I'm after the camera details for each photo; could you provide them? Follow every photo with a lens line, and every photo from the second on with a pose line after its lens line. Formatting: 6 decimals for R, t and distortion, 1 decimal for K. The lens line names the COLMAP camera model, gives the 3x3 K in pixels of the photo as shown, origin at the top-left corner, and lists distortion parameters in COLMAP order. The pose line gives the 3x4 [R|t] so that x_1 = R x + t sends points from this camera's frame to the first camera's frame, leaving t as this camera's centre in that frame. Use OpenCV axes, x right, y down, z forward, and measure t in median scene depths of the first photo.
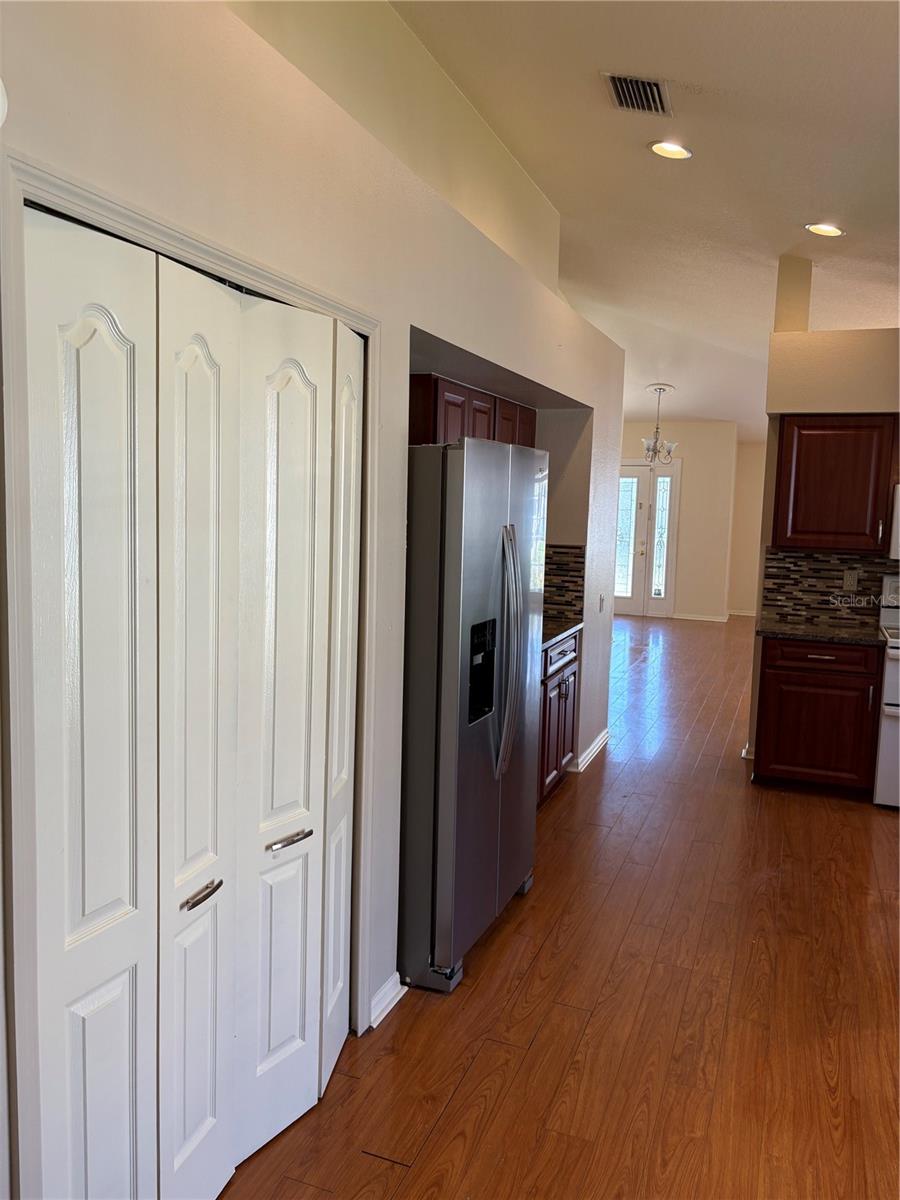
lens RADIAL K [[914.1, 0, 450.5], [0, 914.1, 592.2], [0, 0, 1]] dist [0.056556, -0.047762]
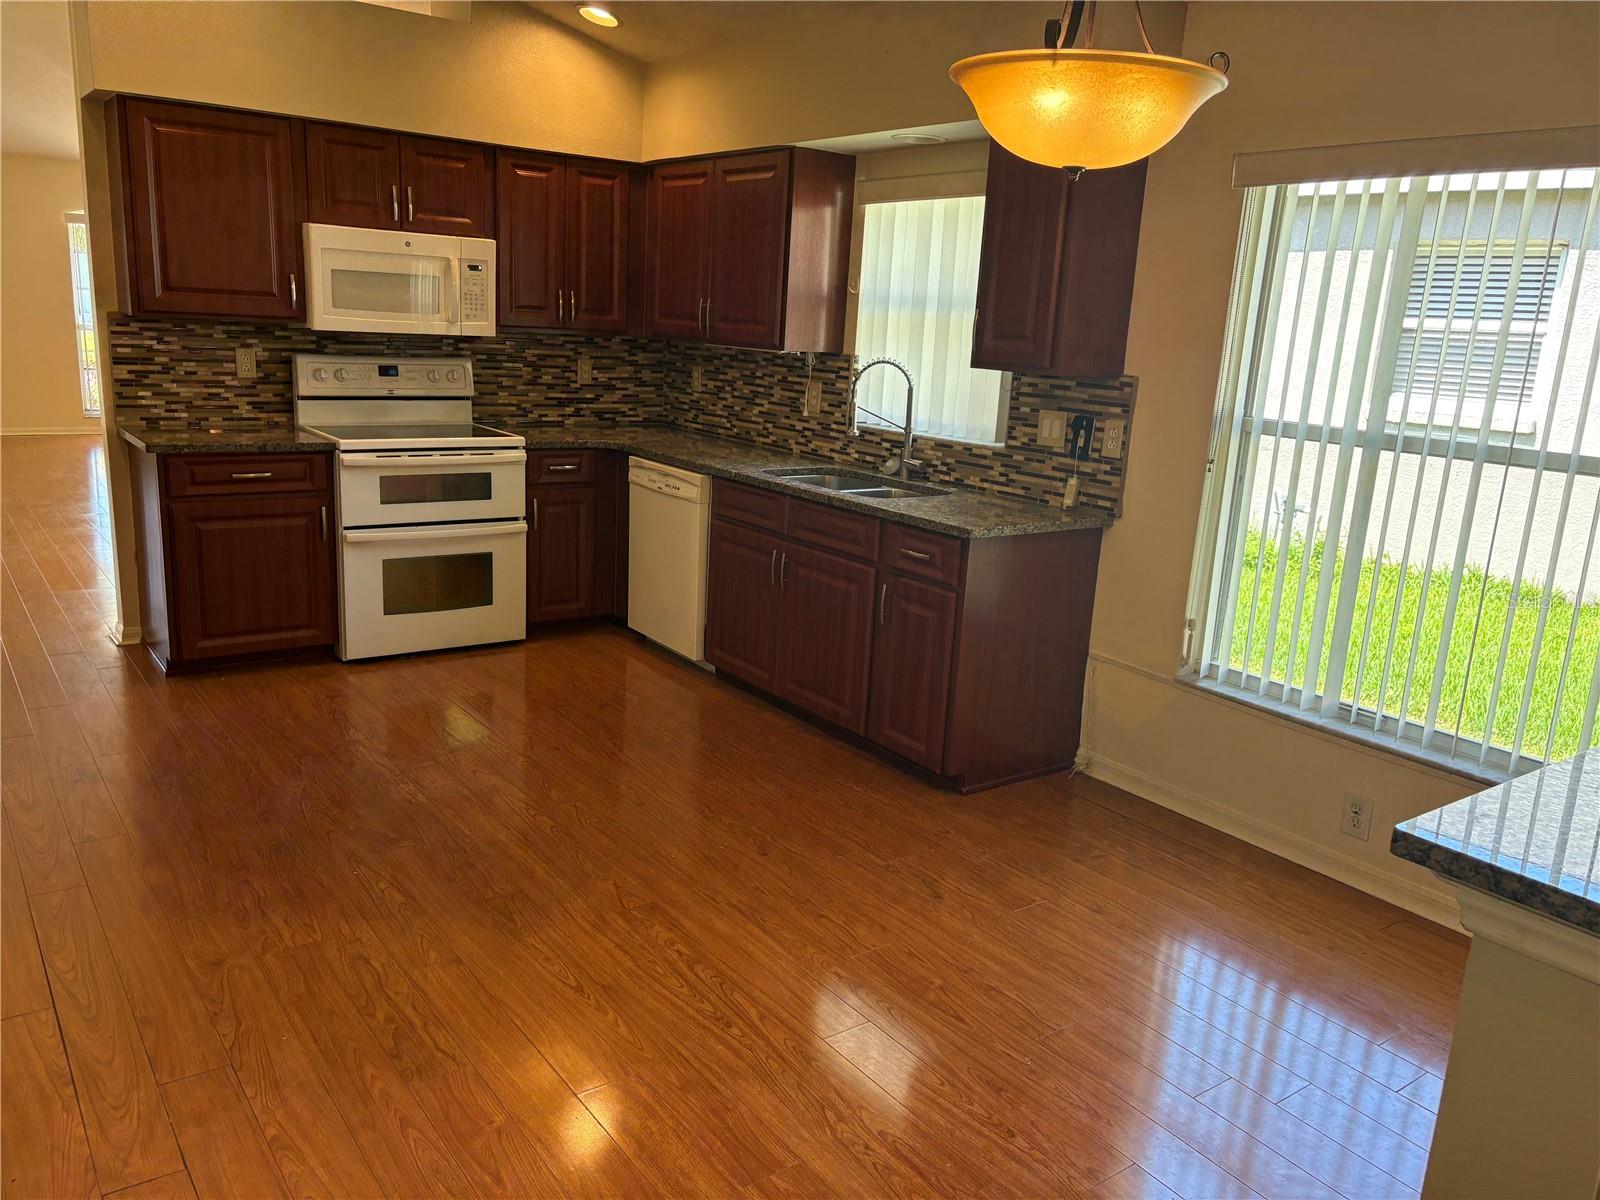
lens RADIAL K [[1218.7, 0, 799.3], [0, 1218.7, 609.8], [0, 0, 1]] dist [0.056556, -0.047762]
pose [[0.546360, -0.197651, 0.813895, -0.133490], [0.050969, 0.977801, 0.203240, 0.001685], [-0.835998, -0.069559, 0.544306, 0.127495]]
